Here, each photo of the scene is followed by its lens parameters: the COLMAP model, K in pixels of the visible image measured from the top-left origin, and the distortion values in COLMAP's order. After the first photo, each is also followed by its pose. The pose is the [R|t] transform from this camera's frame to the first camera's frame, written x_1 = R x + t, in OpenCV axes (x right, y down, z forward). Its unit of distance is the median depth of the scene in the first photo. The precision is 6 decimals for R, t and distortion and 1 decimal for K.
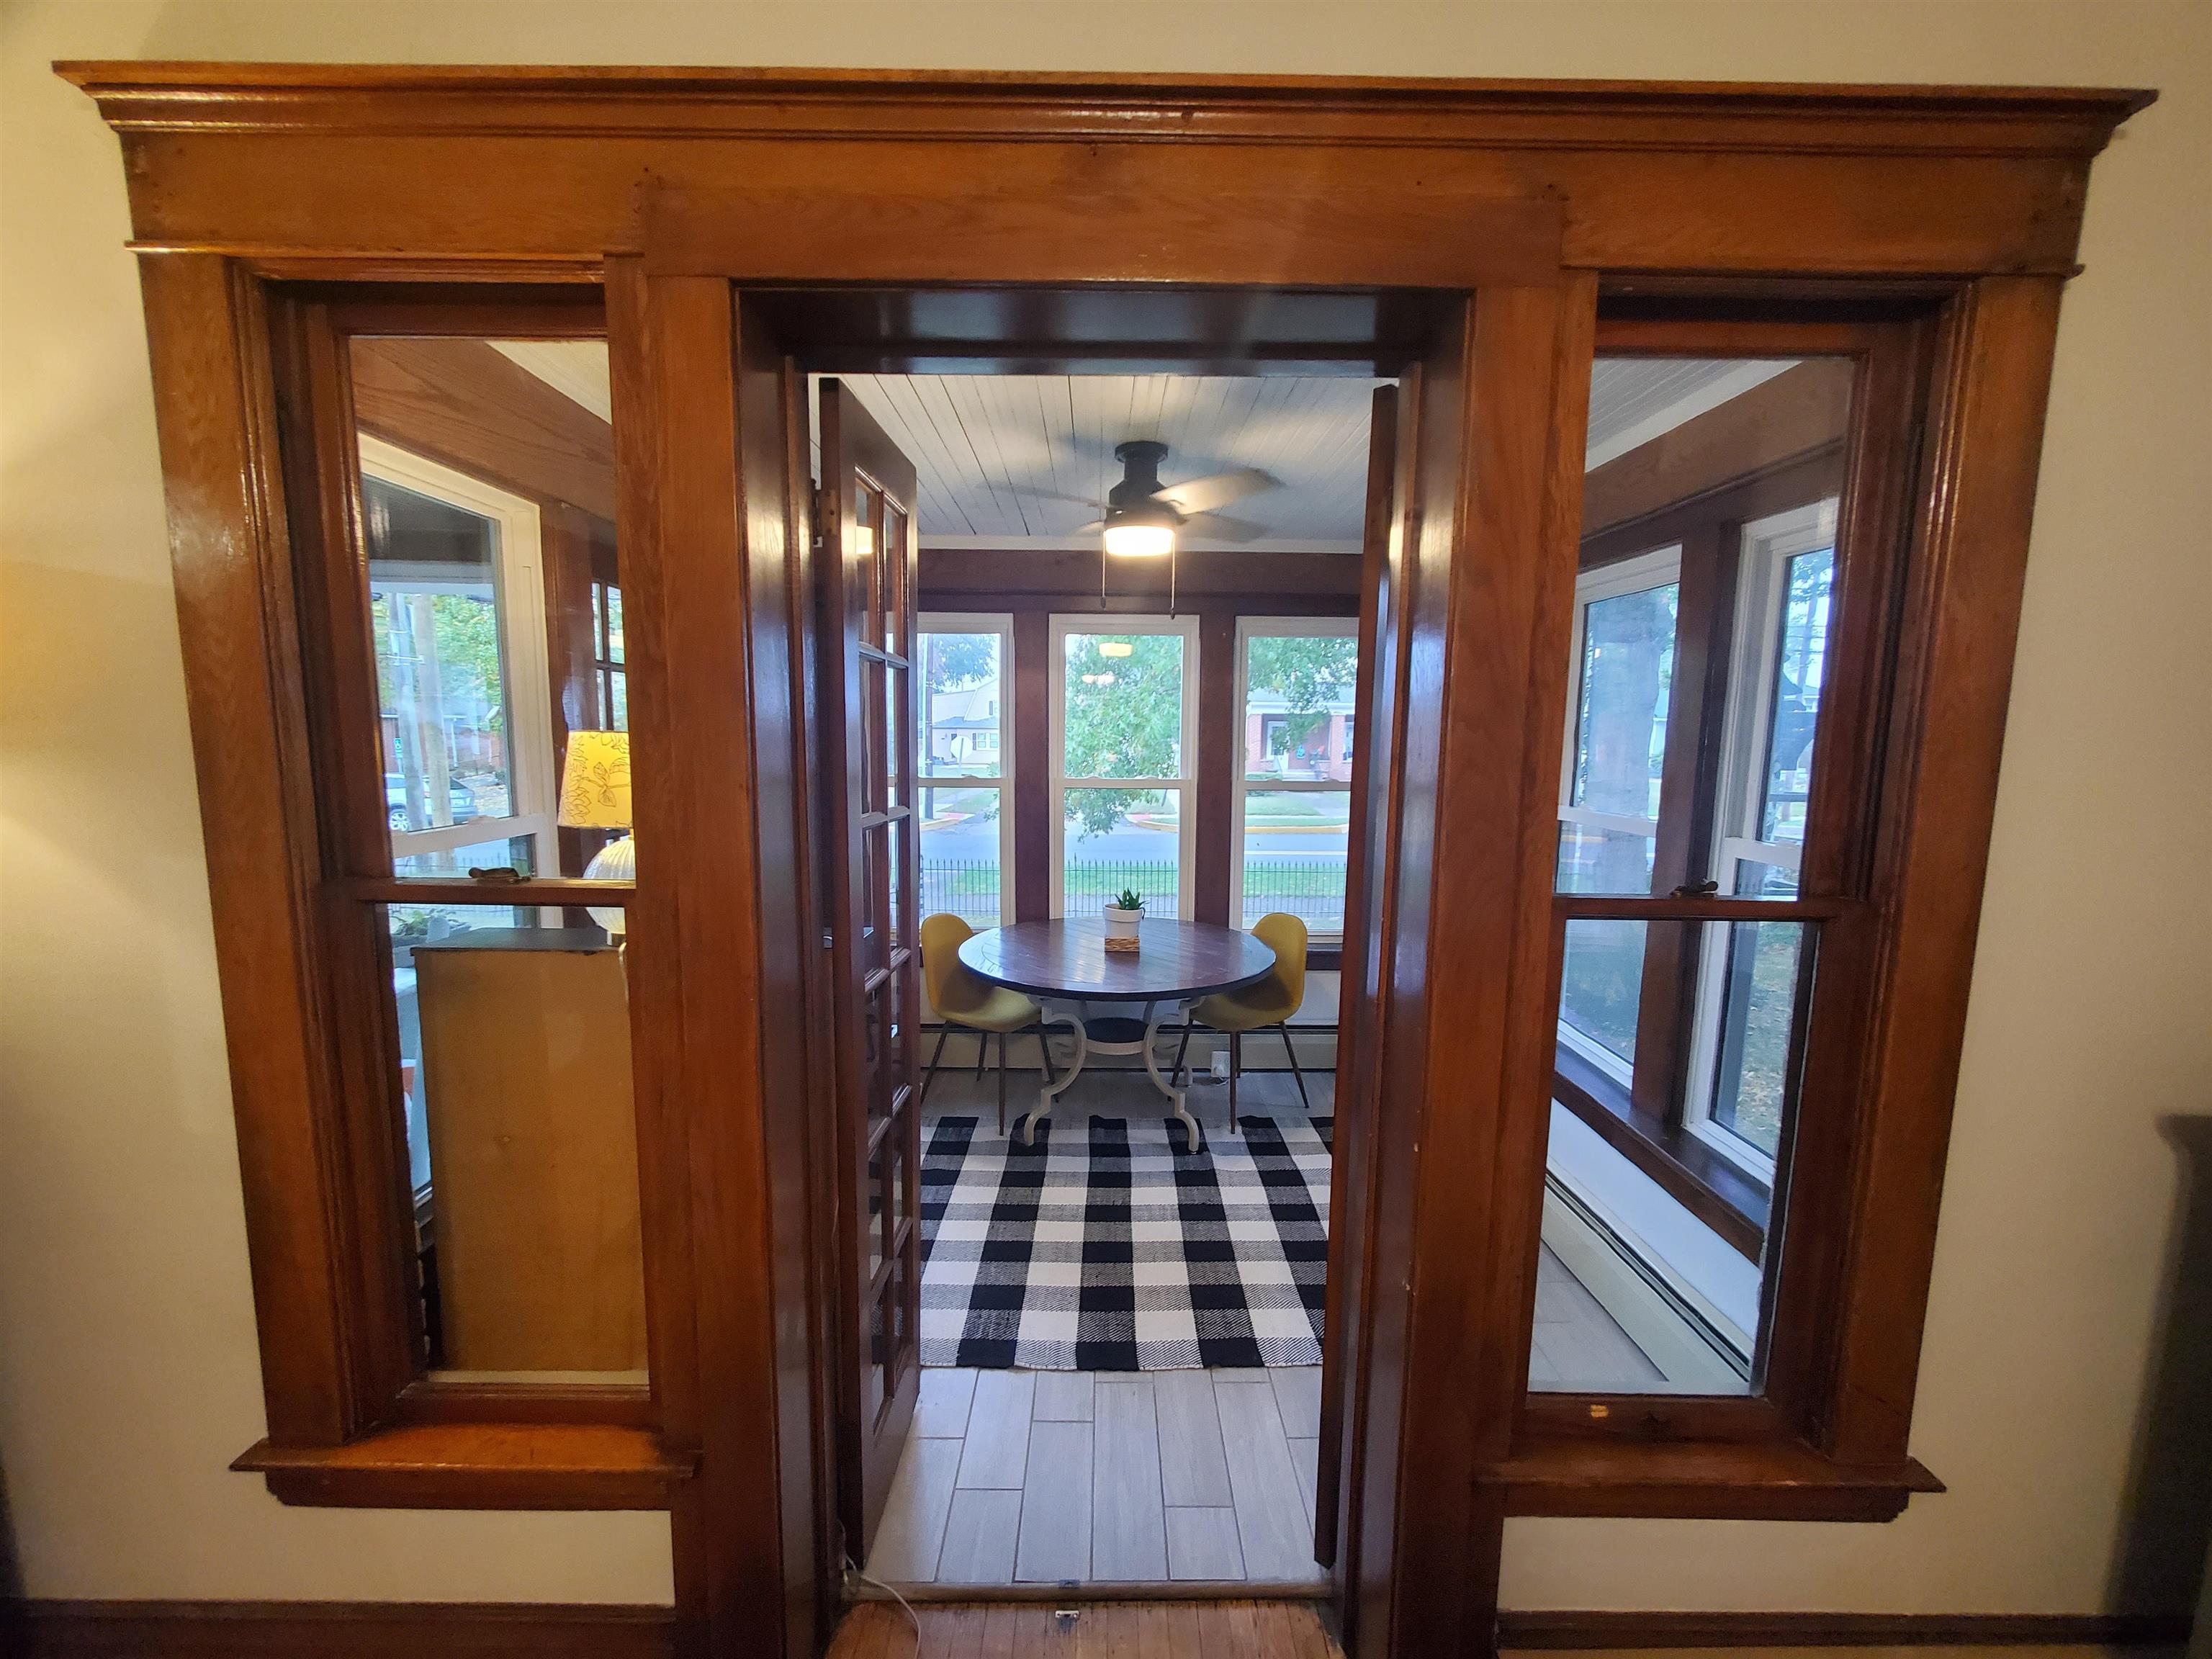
lens RADIAL K [[880.9, 0, 1103.6], [0, 880.9, 834.4], [0, 0, 1]] dist [0.011336, 0.000082]
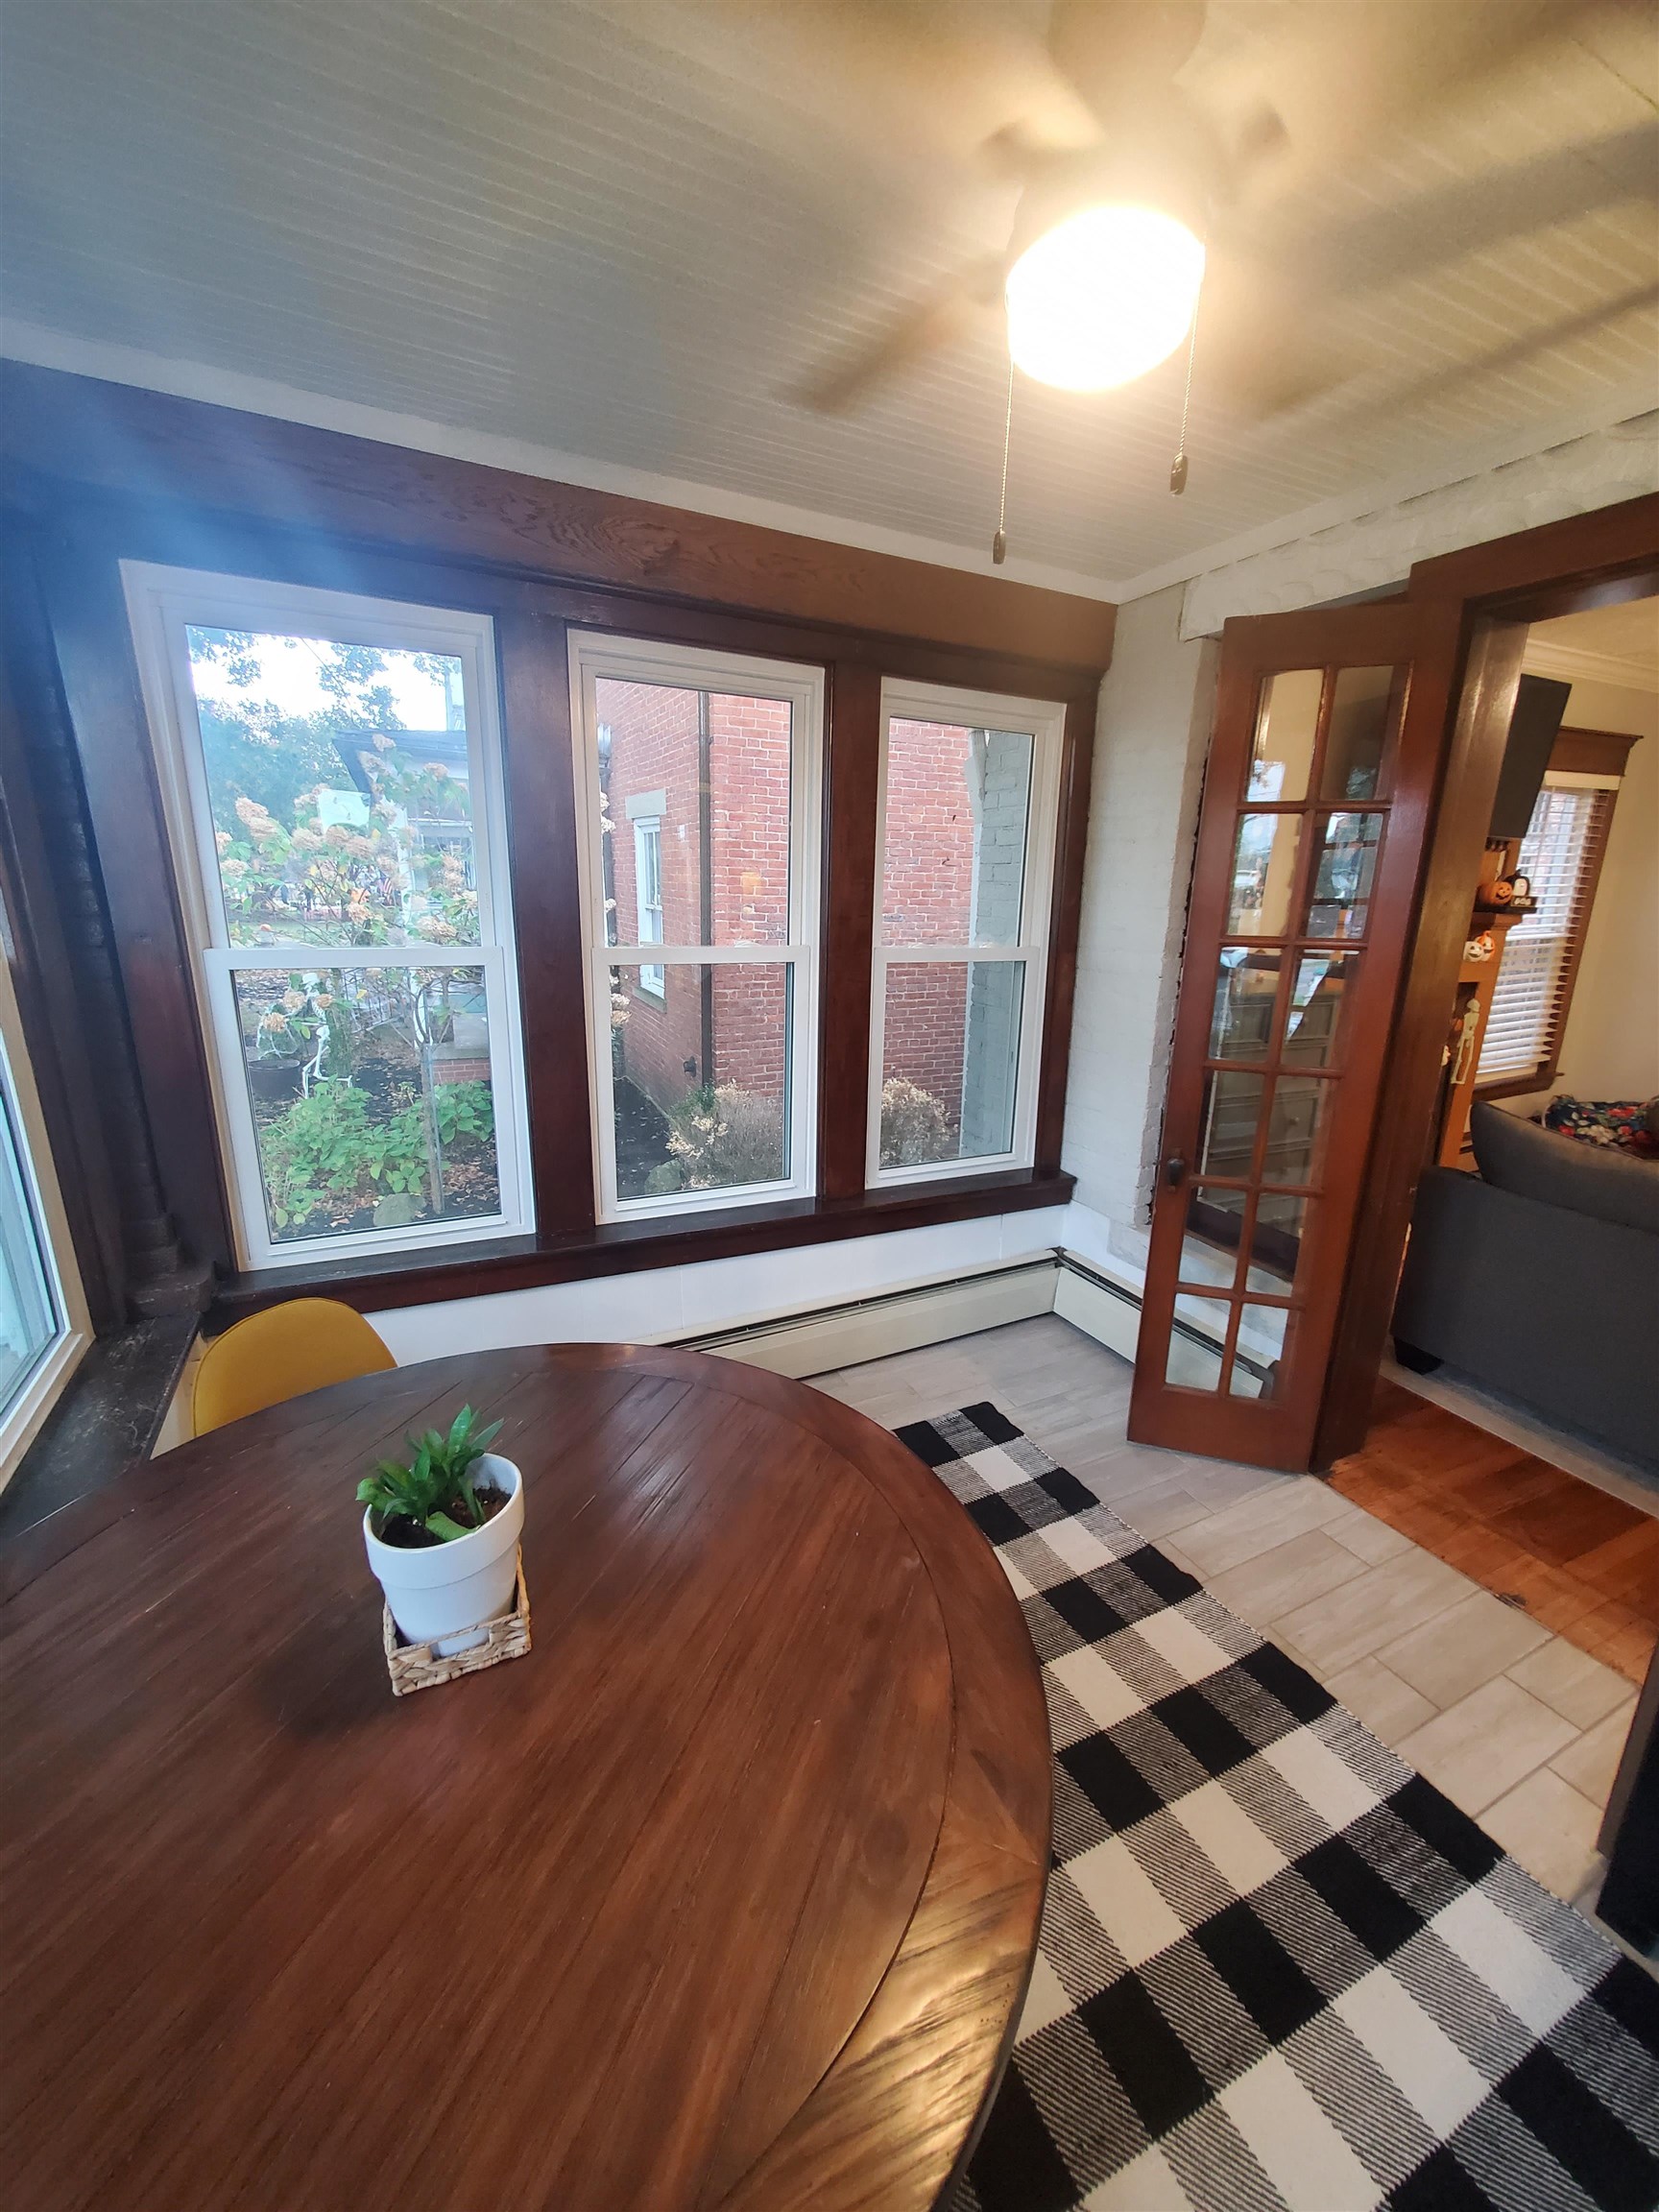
lens RADIAL K [[880.9, 0, 835.0], [0, 880.9, 1110.9], [0, 0, 1]] dist [0.011336, 0.000082]
pose [[-0.437012, -0.255306, 0.862461, -0.356418], [0.078578, 0.944367, 0.319368, -0.169755], [-0.896017, 0.207338, -0.392638, 1.492920]]
